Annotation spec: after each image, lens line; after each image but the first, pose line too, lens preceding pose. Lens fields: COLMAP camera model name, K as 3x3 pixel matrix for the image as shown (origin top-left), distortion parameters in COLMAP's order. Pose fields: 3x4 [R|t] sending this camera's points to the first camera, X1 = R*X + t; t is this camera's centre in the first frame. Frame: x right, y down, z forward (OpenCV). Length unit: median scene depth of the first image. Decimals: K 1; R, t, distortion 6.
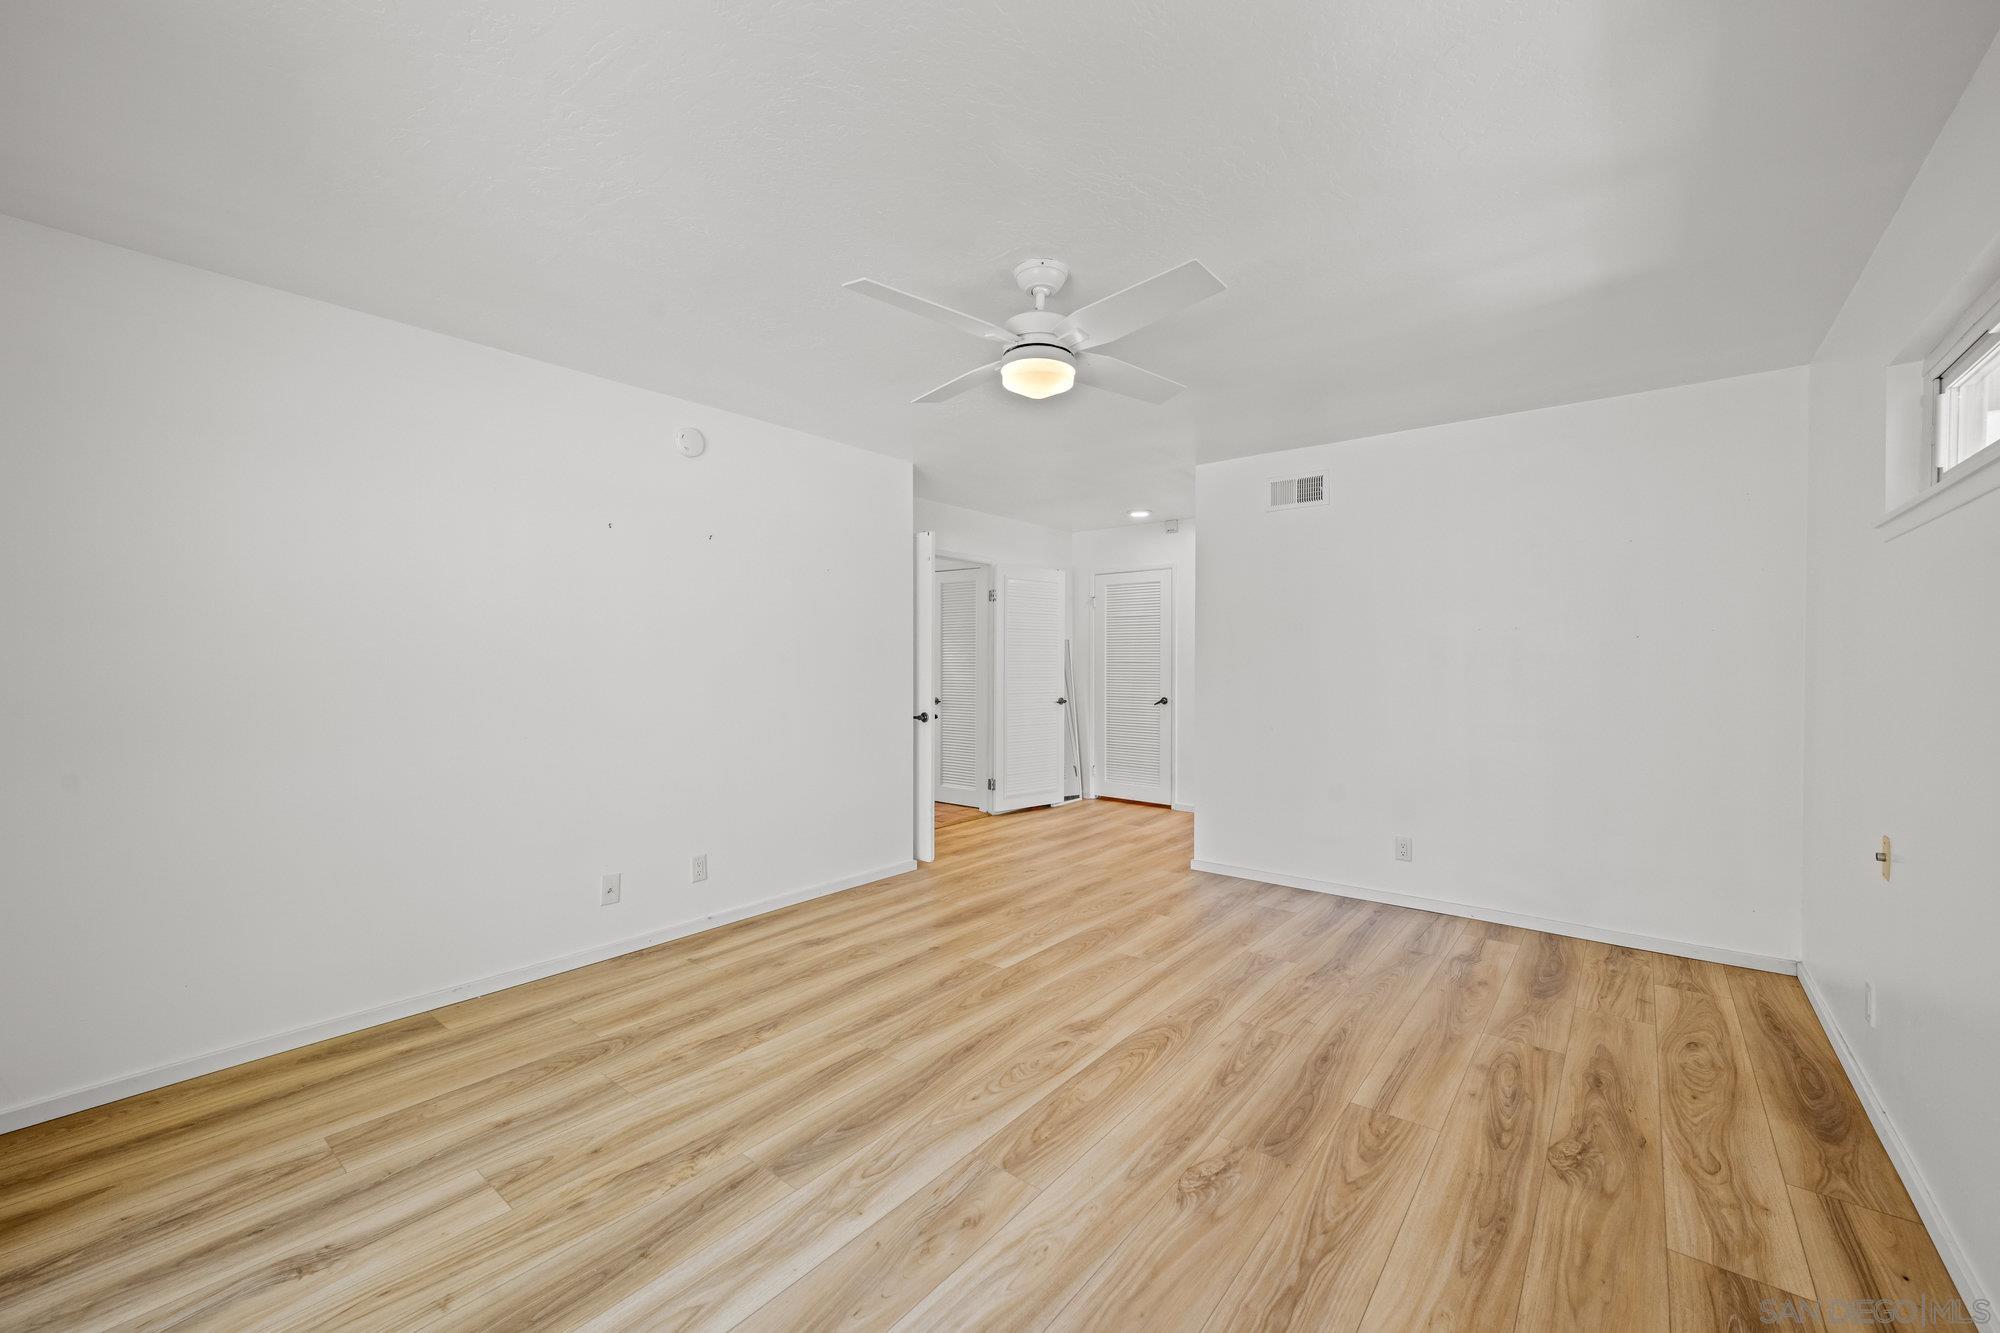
lens RADIAL K [[803.9, 0, 1000.0], [0, 803.9, 666.5], [0, 0, 1]] dist [-0.000452, -0.000038]
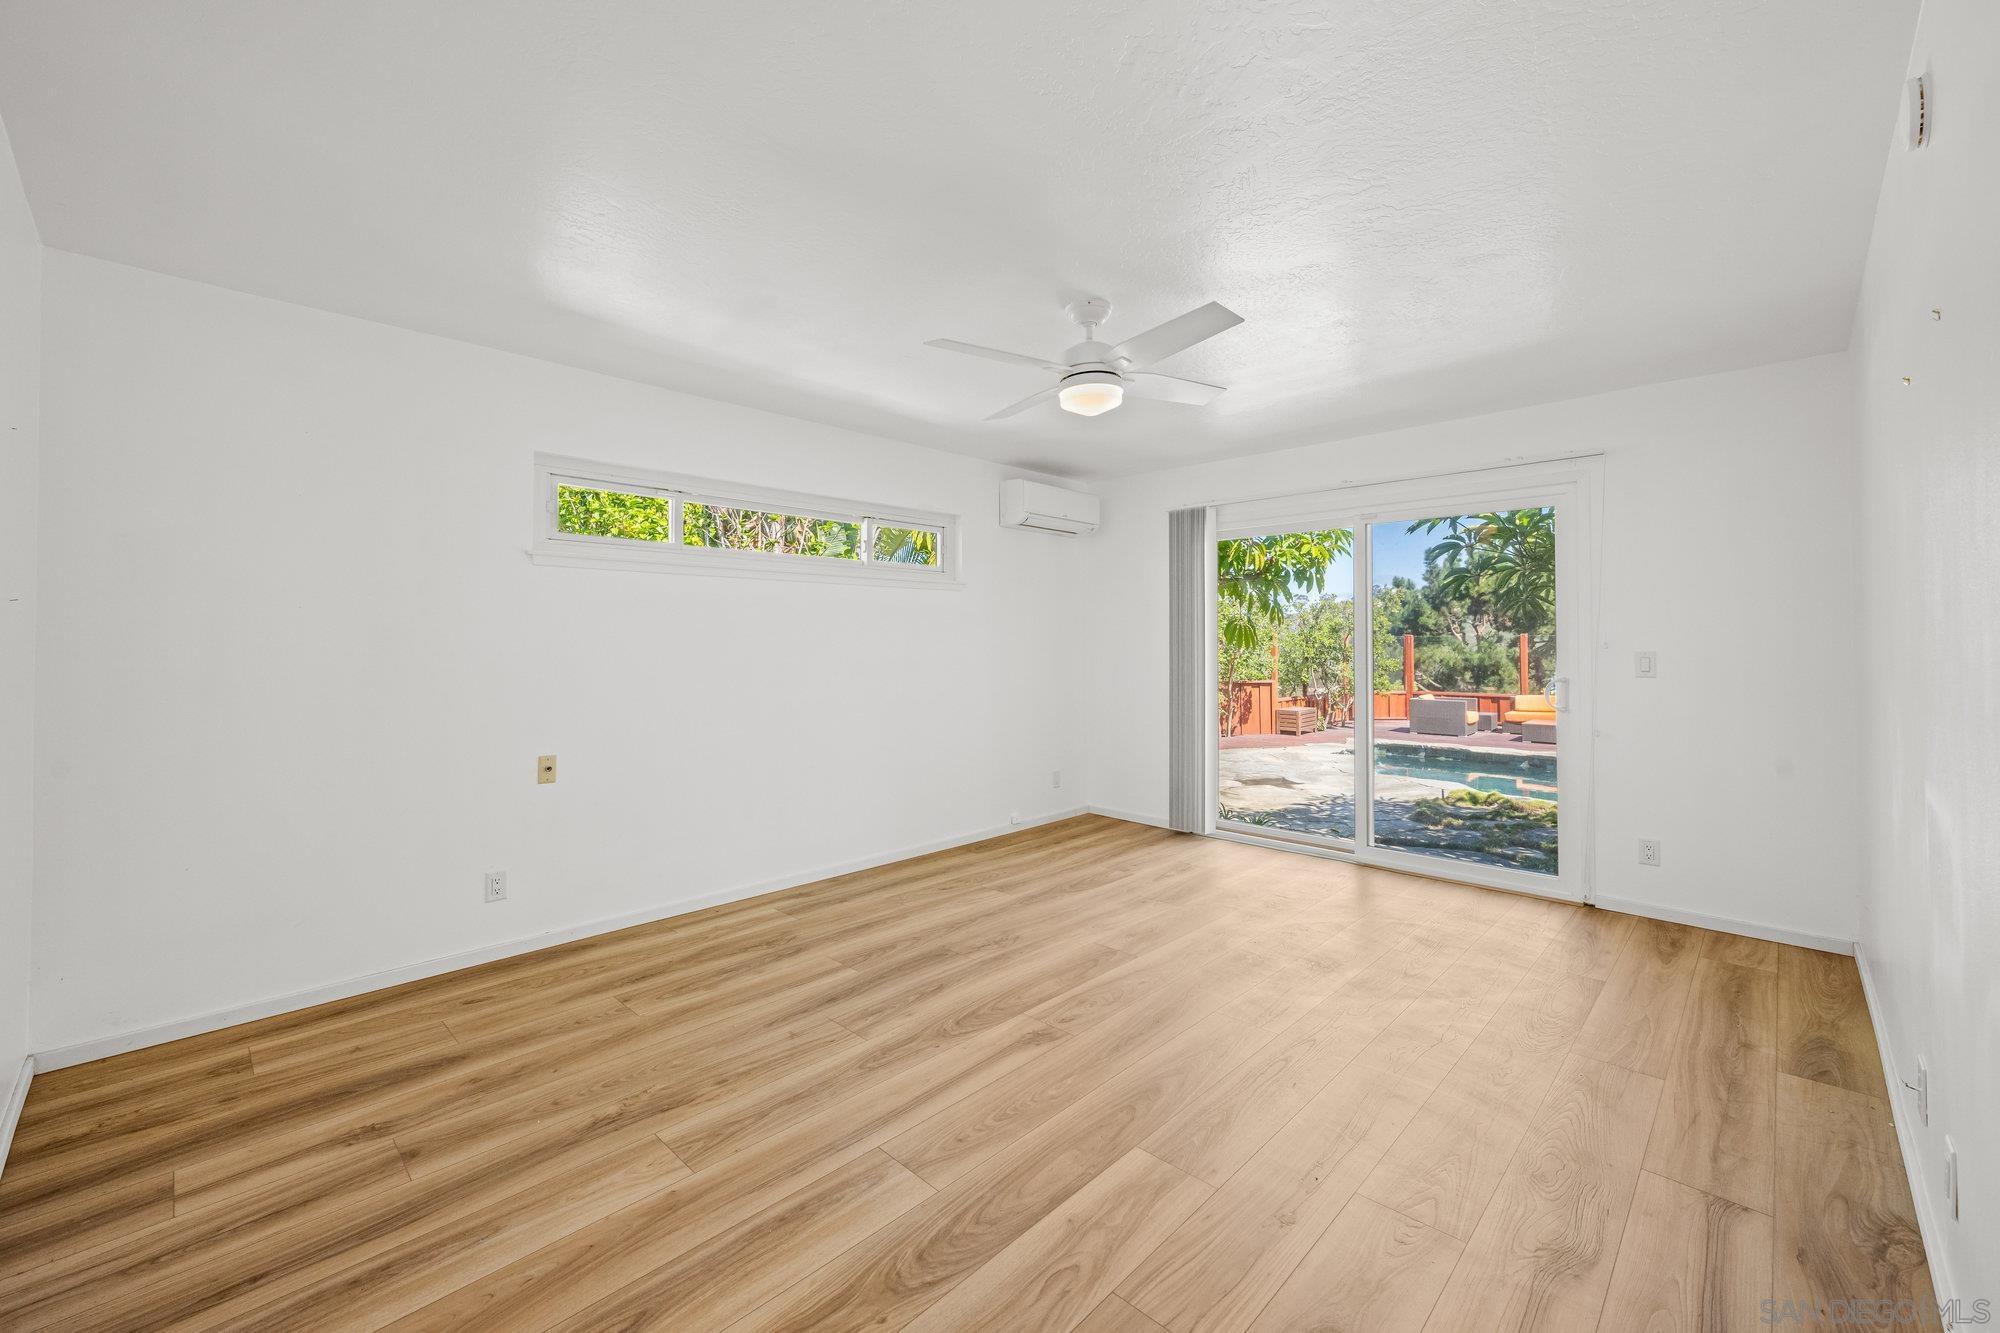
lens RADIAL K [[803.9, 0, 1000.0], [0, 803.9, 666.5], [0, 0, 1]] dist [-0.000452, -0.000038]
pose [[-0.995320, -0.002046, 0.096607, 0.062815], [0.000896, 0.999538, 0.030396, -0.007581], [-0.096625, 0.030340, -0.994858, 2.013051]]
